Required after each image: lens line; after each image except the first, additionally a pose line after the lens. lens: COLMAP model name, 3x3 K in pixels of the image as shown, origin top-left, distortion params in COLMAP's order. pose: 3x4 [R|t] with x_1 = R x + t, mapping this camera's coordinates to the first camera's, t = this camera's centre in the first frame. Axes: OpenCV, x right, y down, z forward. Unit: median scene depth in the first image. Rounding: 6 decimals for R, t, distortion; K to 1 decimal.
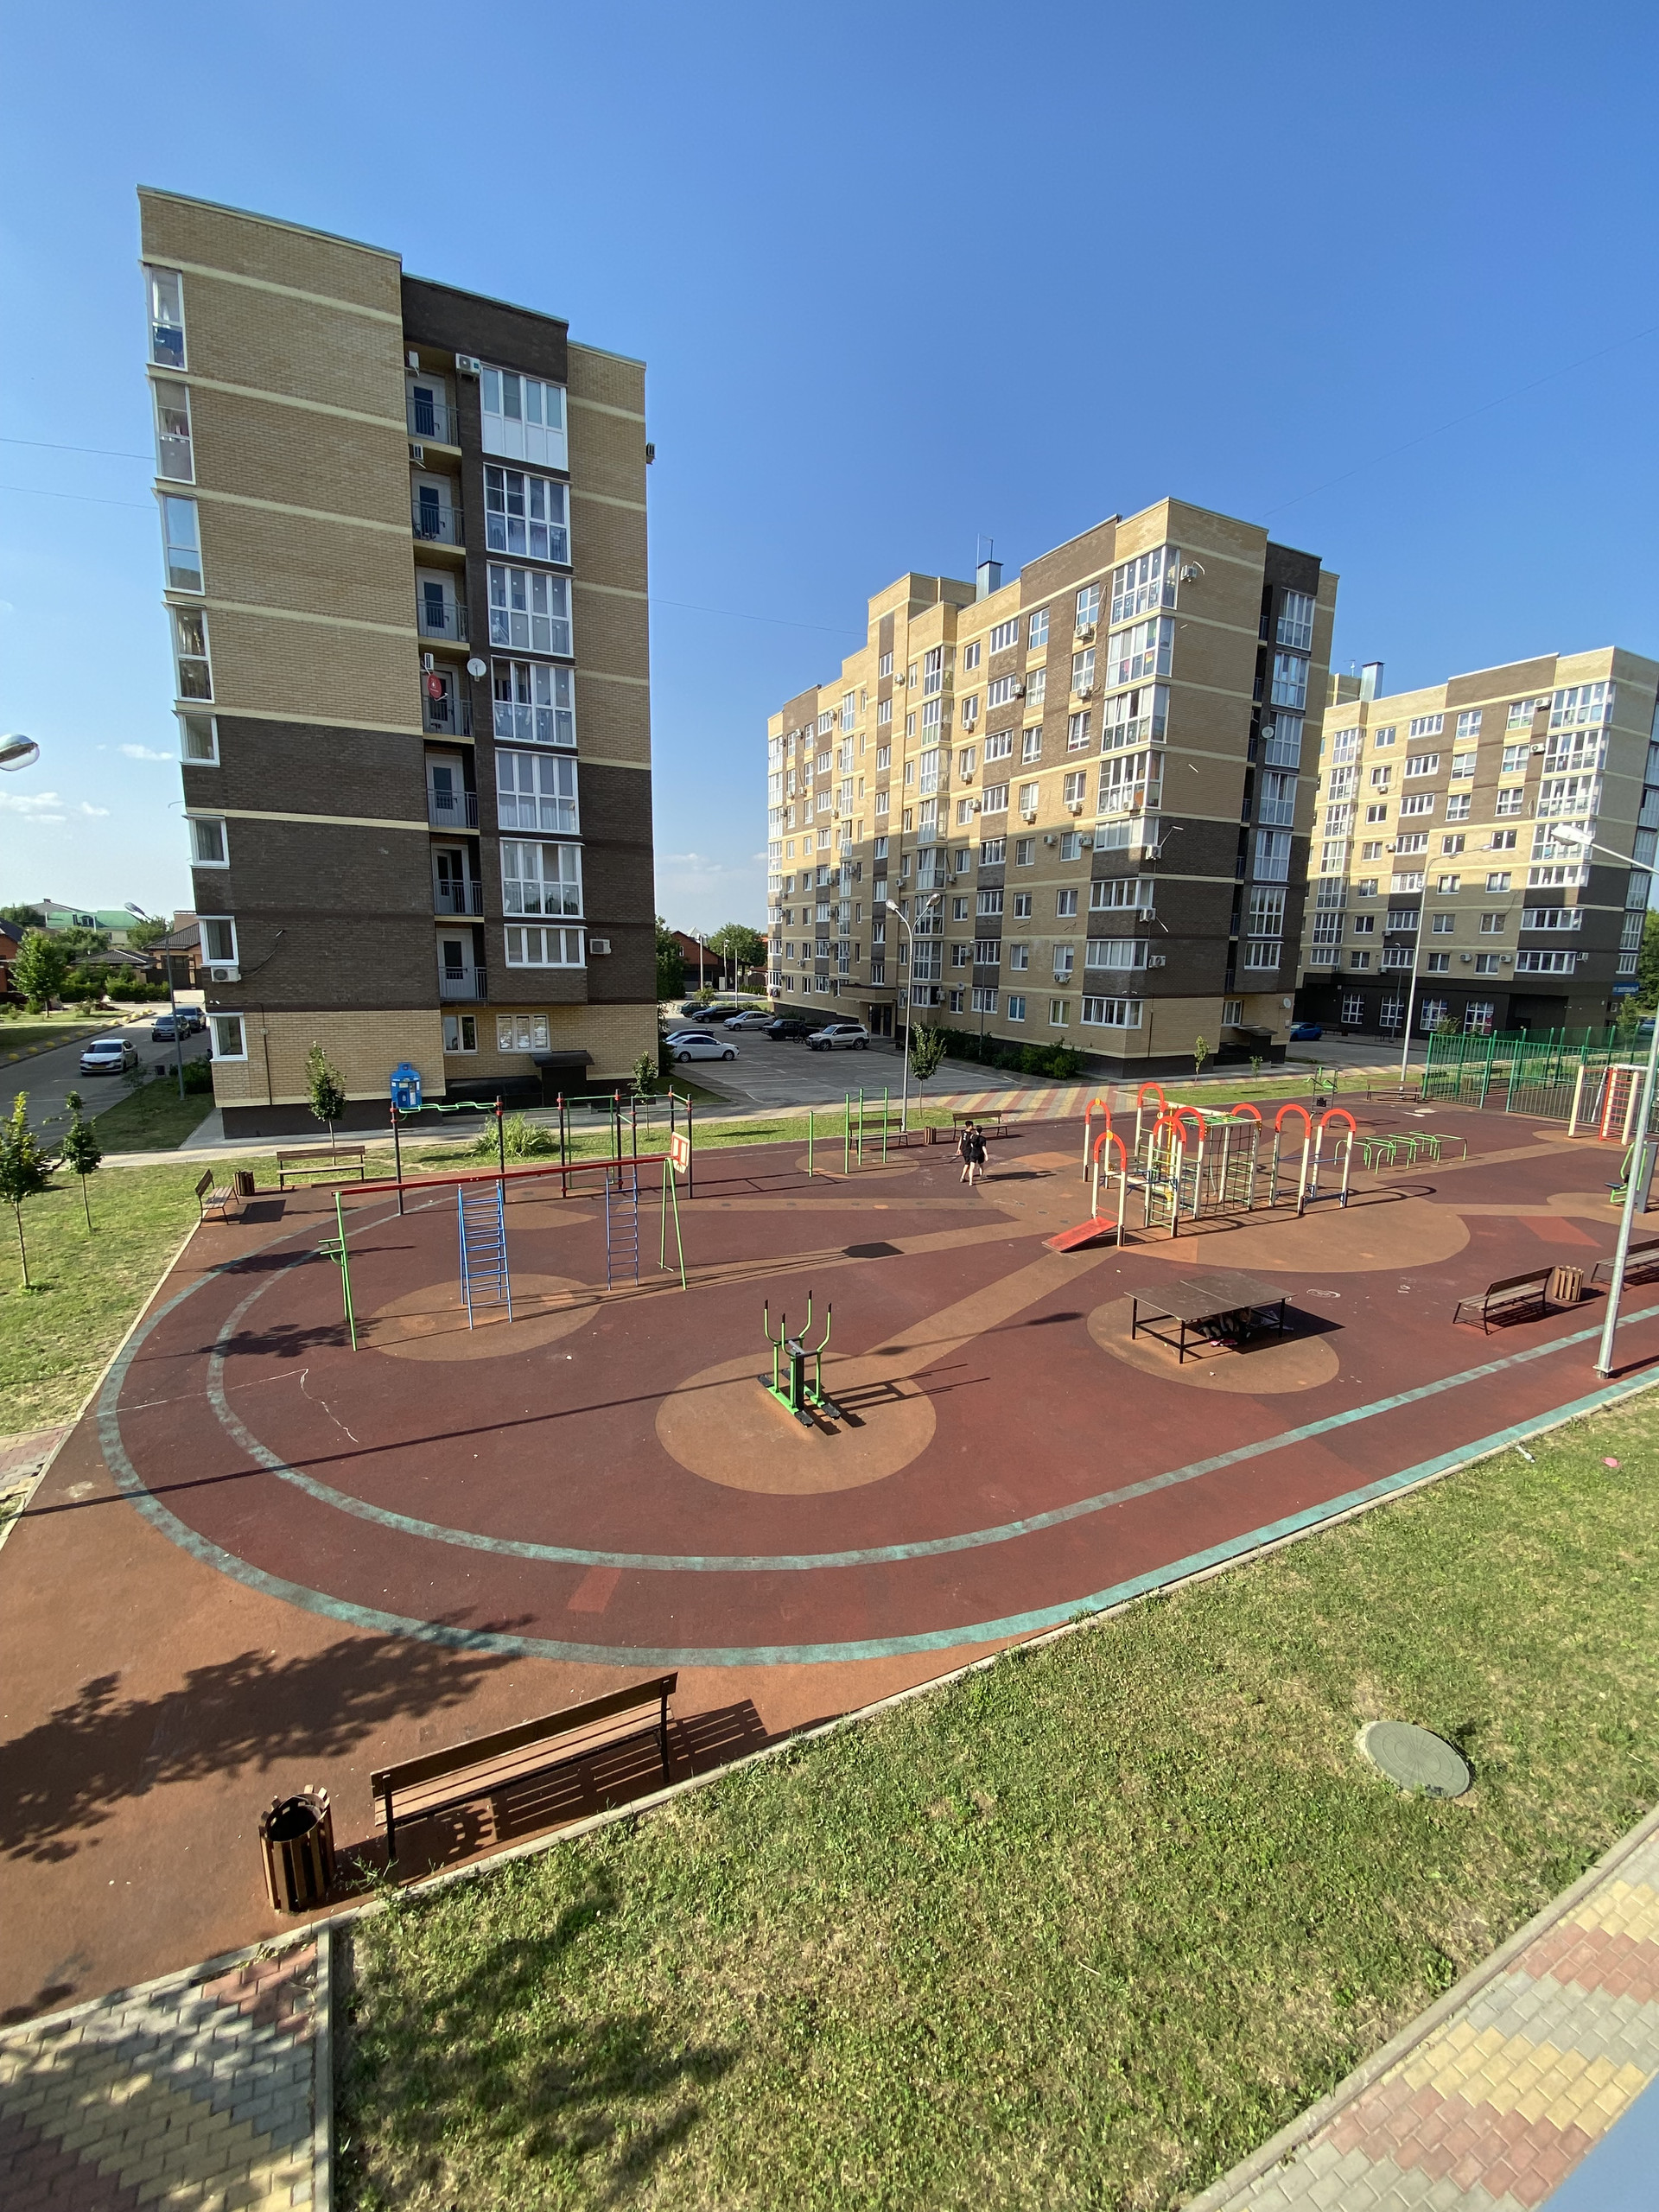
lens RADIAL K [[894.0, 0, 830.7], [0, 894.0, 1113.2], [0, 0, 1]] dist [-0.014379, -0.003496]
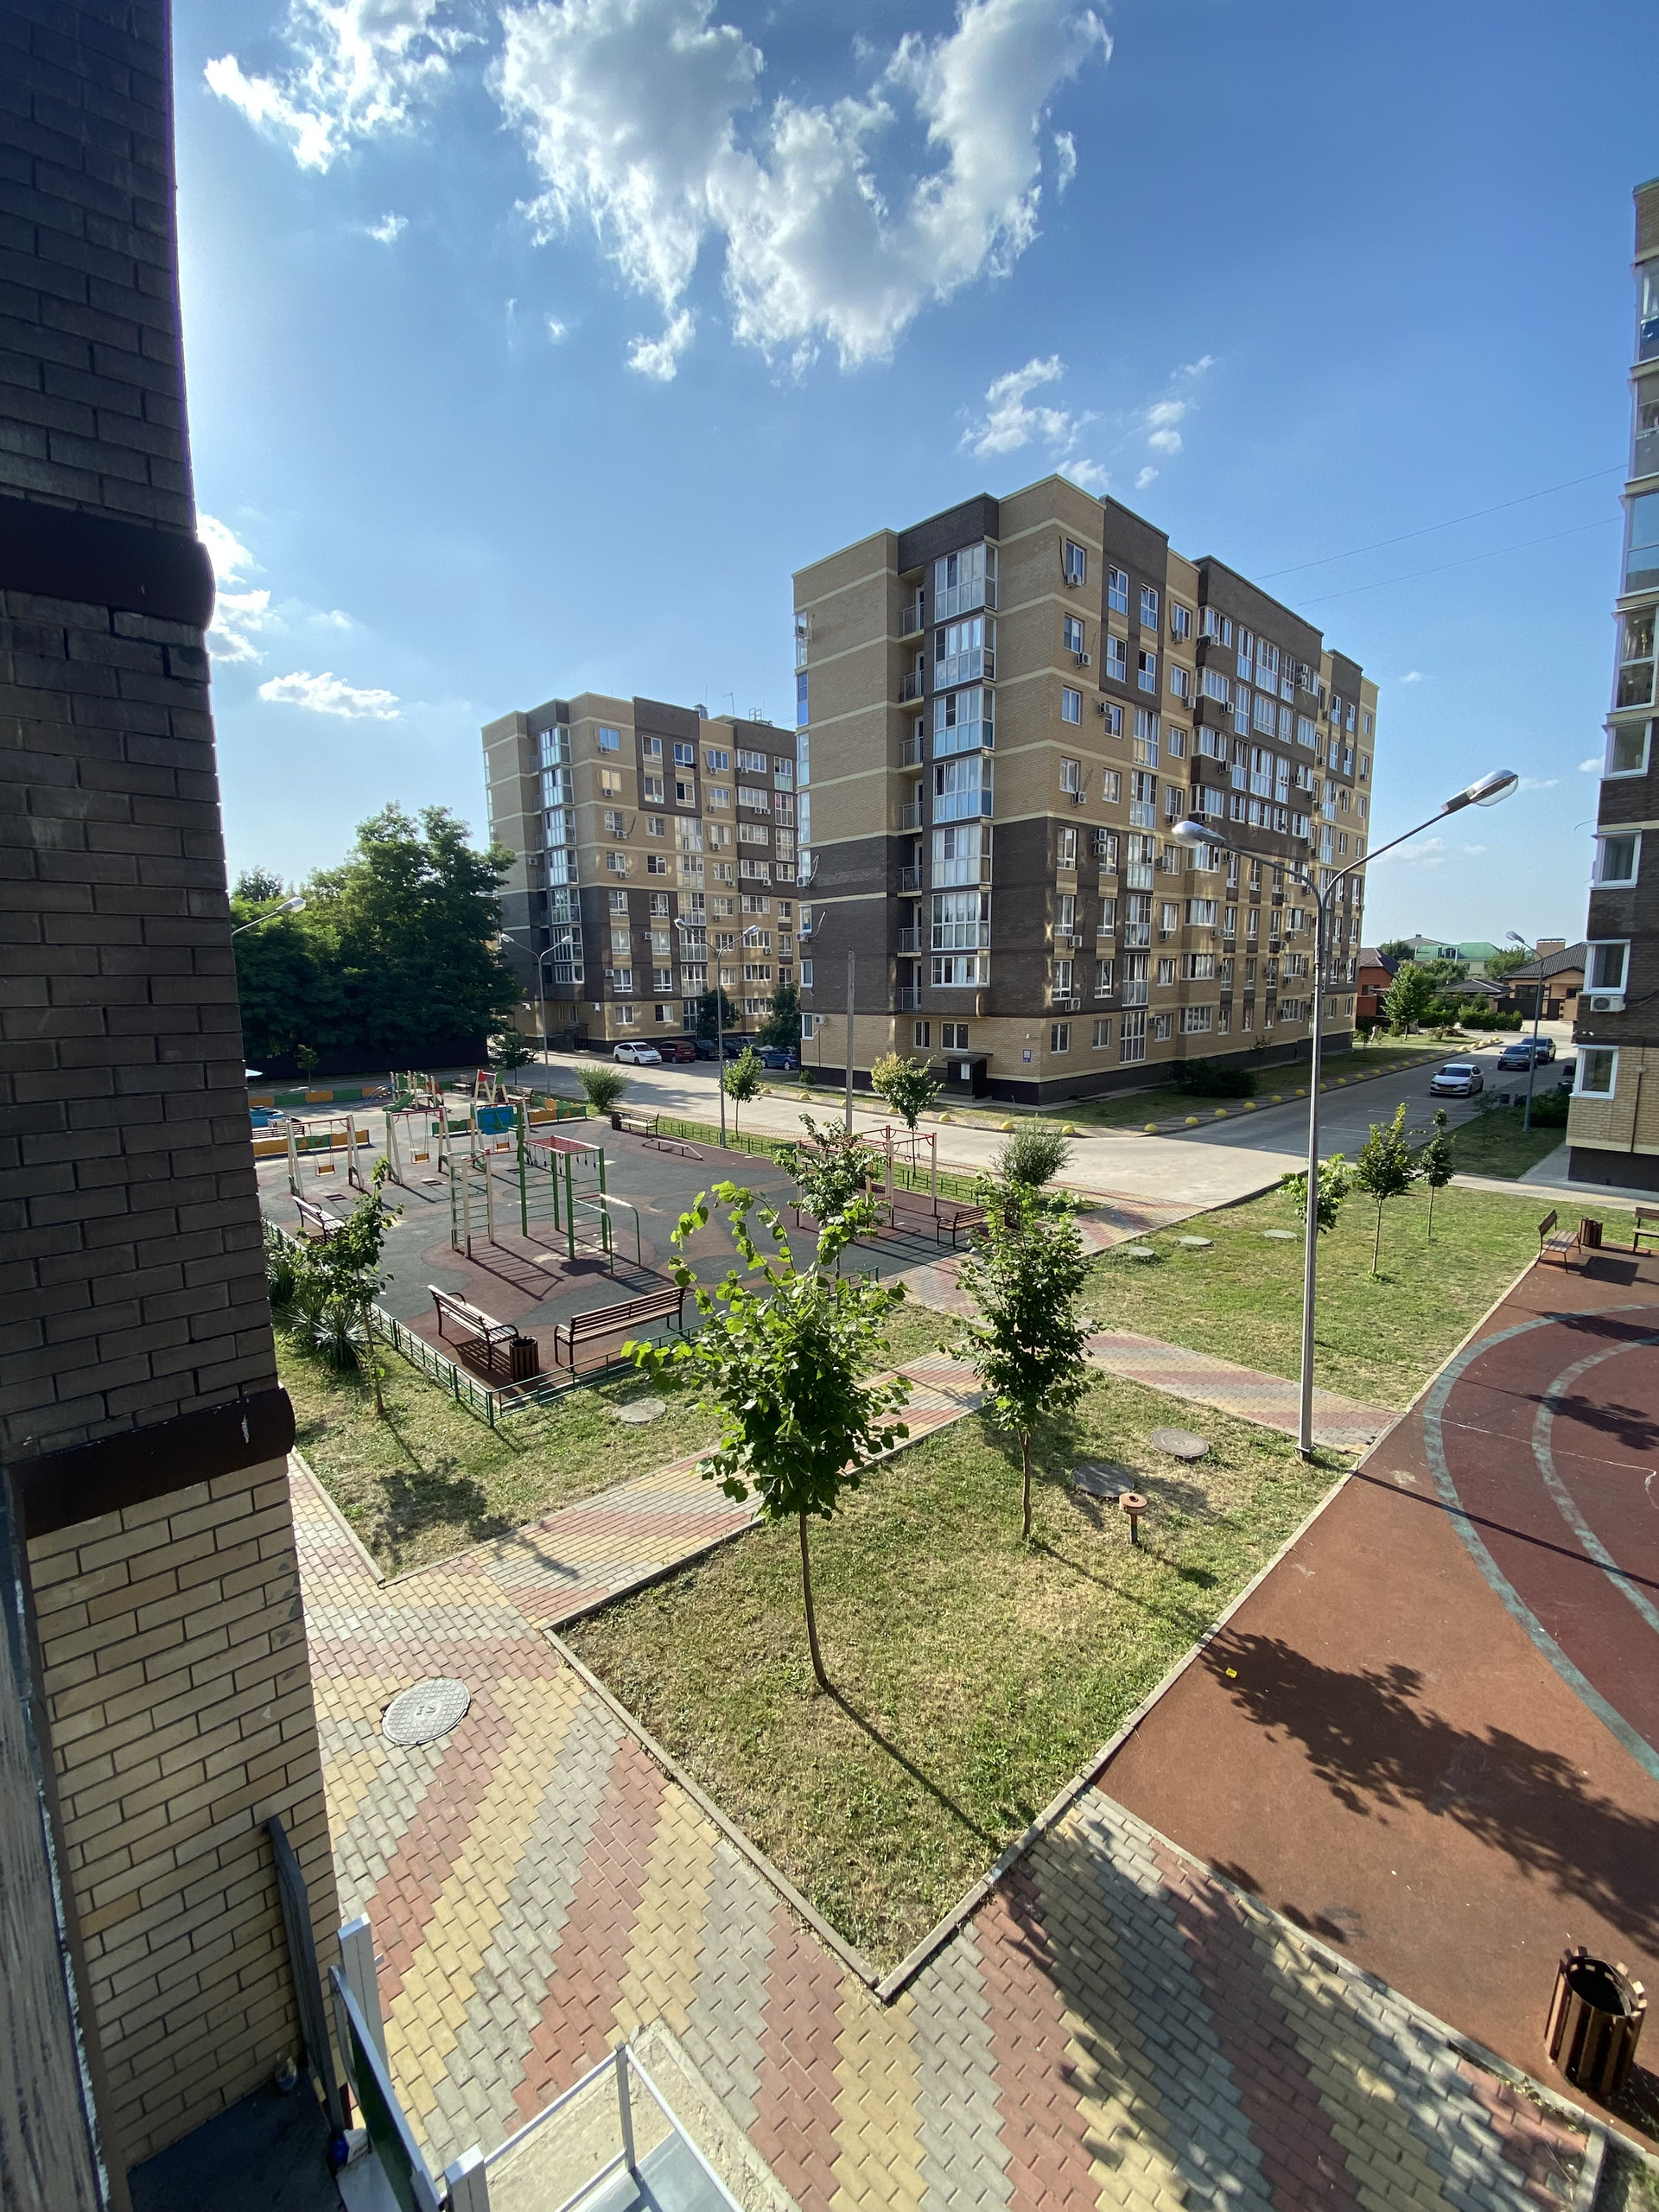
lens RADIAL K [[894.0, 0, 830.0], [0, 894.0, 1111.5], [0, 0, 1]] dist [-0.014379, -0.003496]
pose [[0.284947, 0.126603, -0.950146, -0.040917], [-0.160939, 0.983487, 0.082781, 0.007123], [0.944936, 0.129328, 0.300617, -0.015037]]
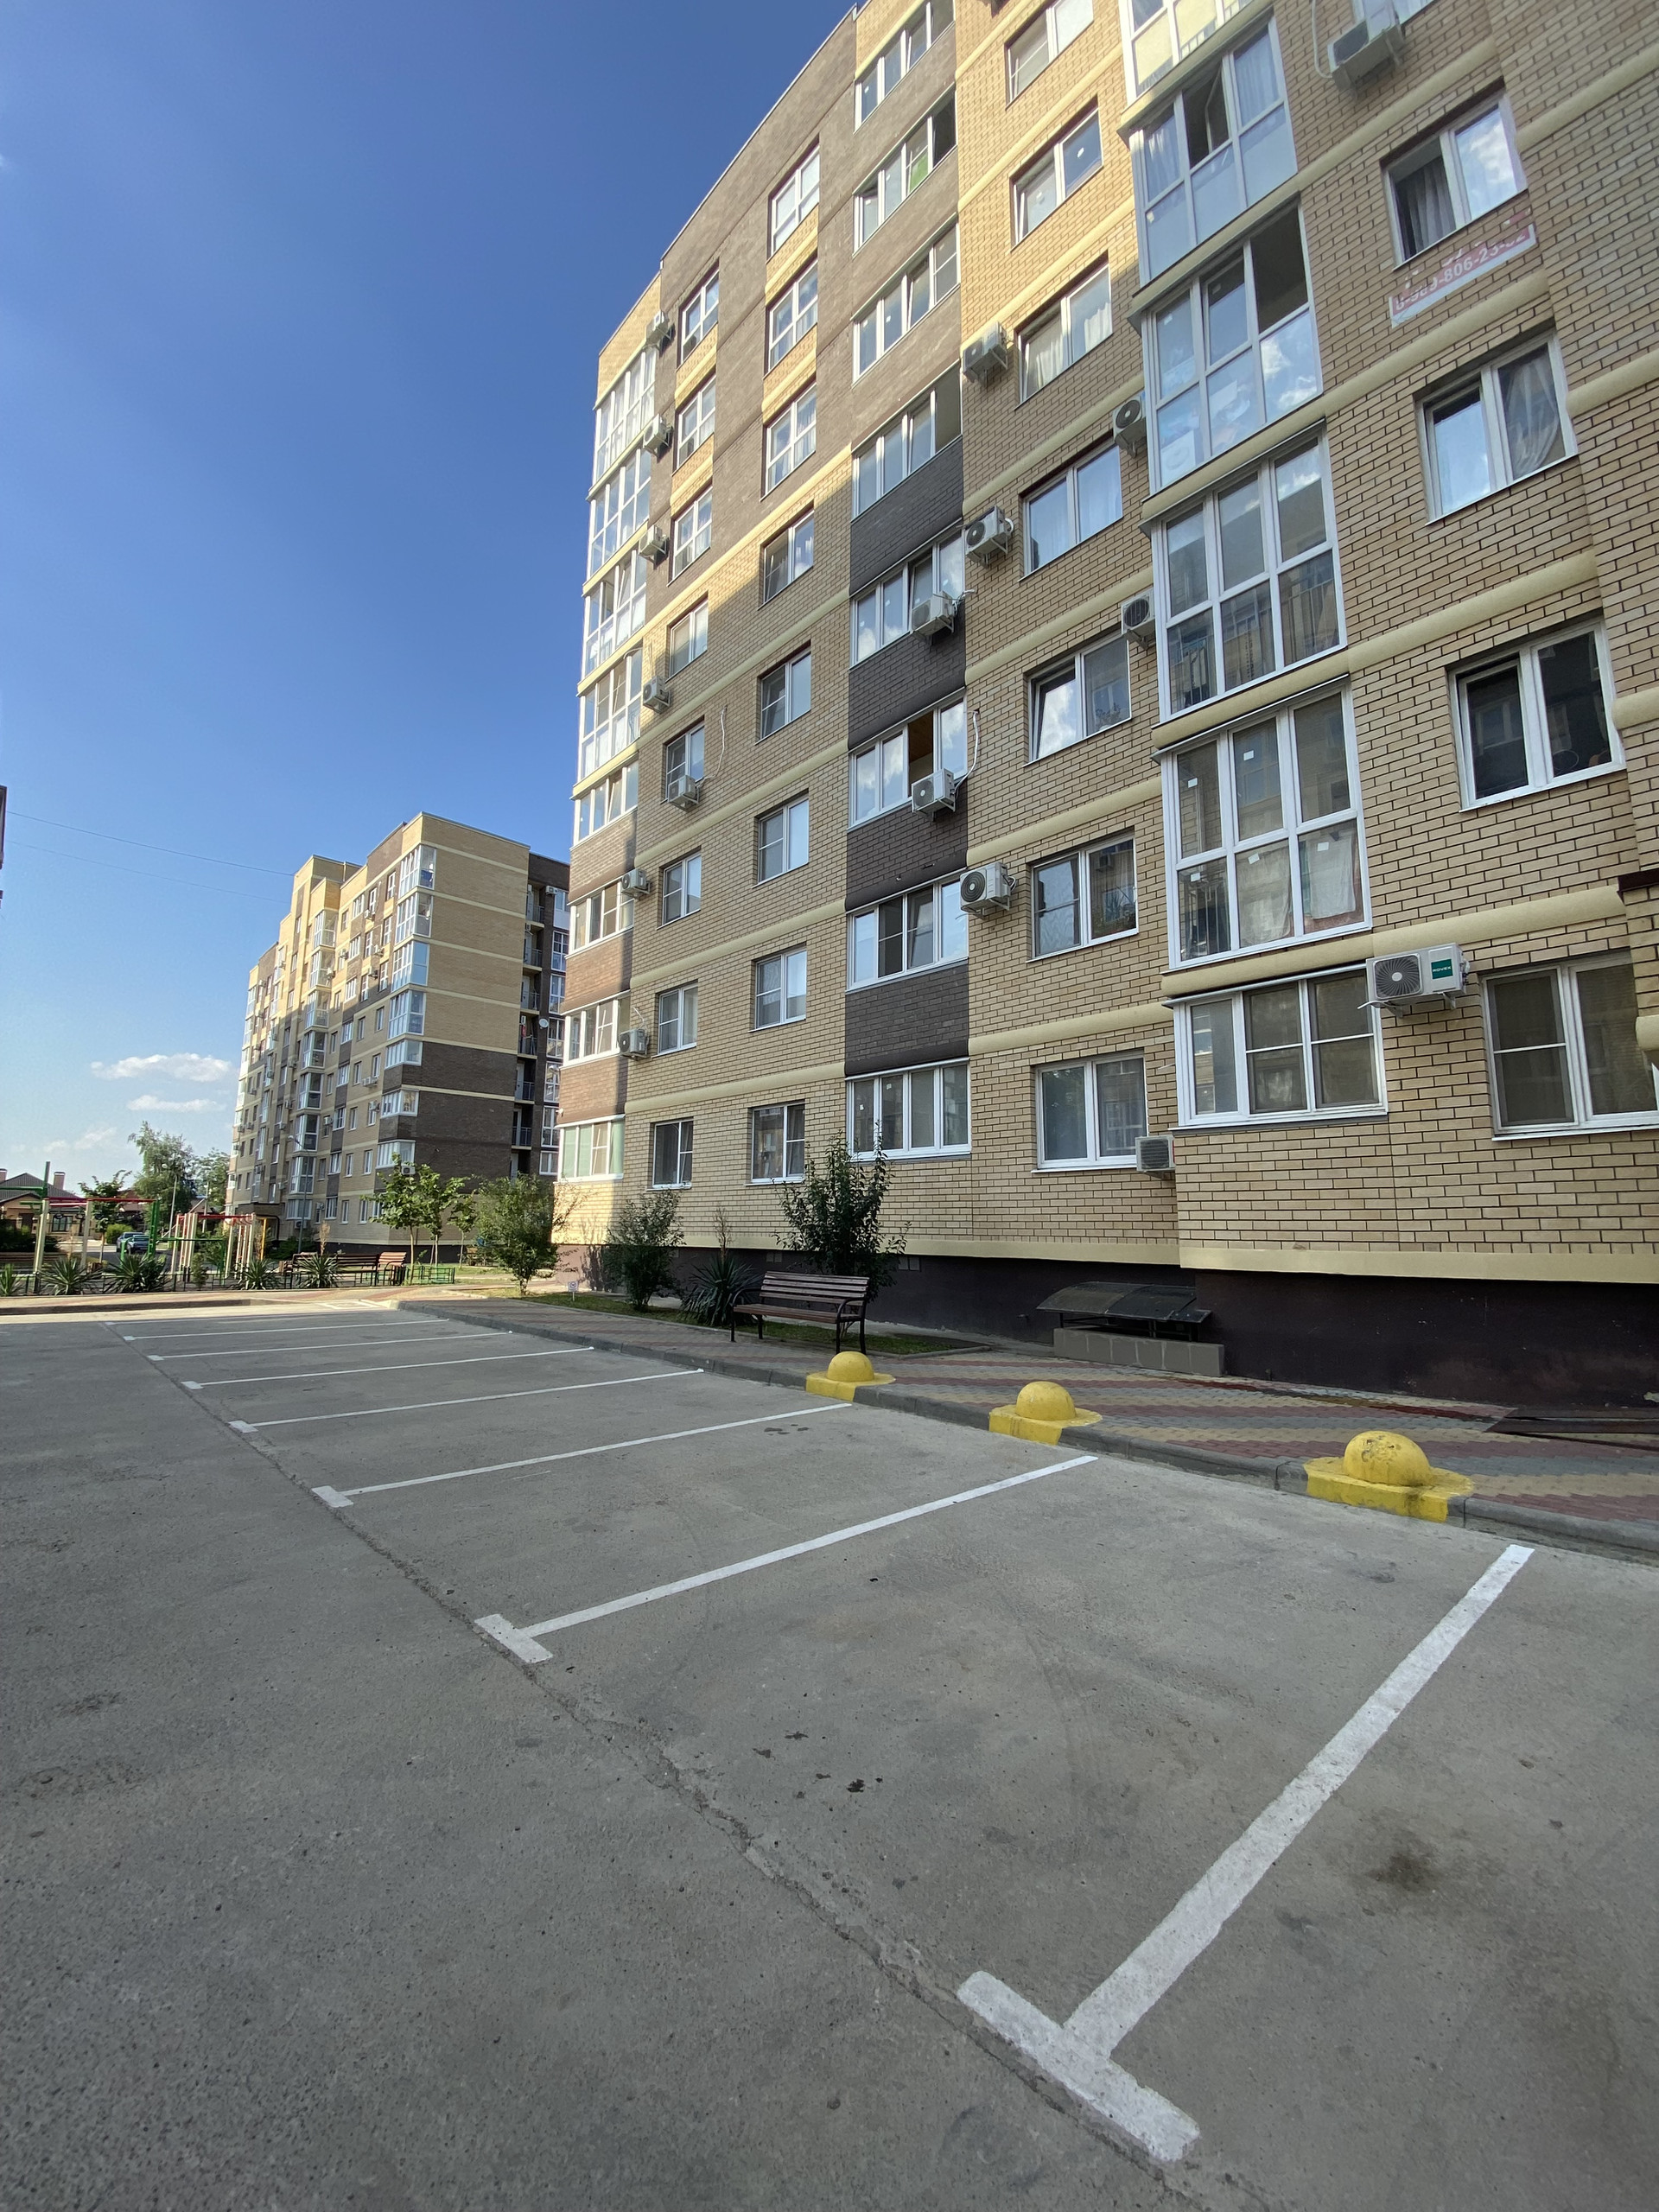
lens RADIAL K [[894.0, 0, 830.1], [0, 894.0, 1107.4], [0, 0, 1]] dist [-0.014379, -0.003496]
pose [[0.958260, 0.034742, 0.283780, -0.501522], [0.055608, 0.950985, -0.304197, 0.452943], [-0.280439, 0.307281, 0.909358, -1.332399]]
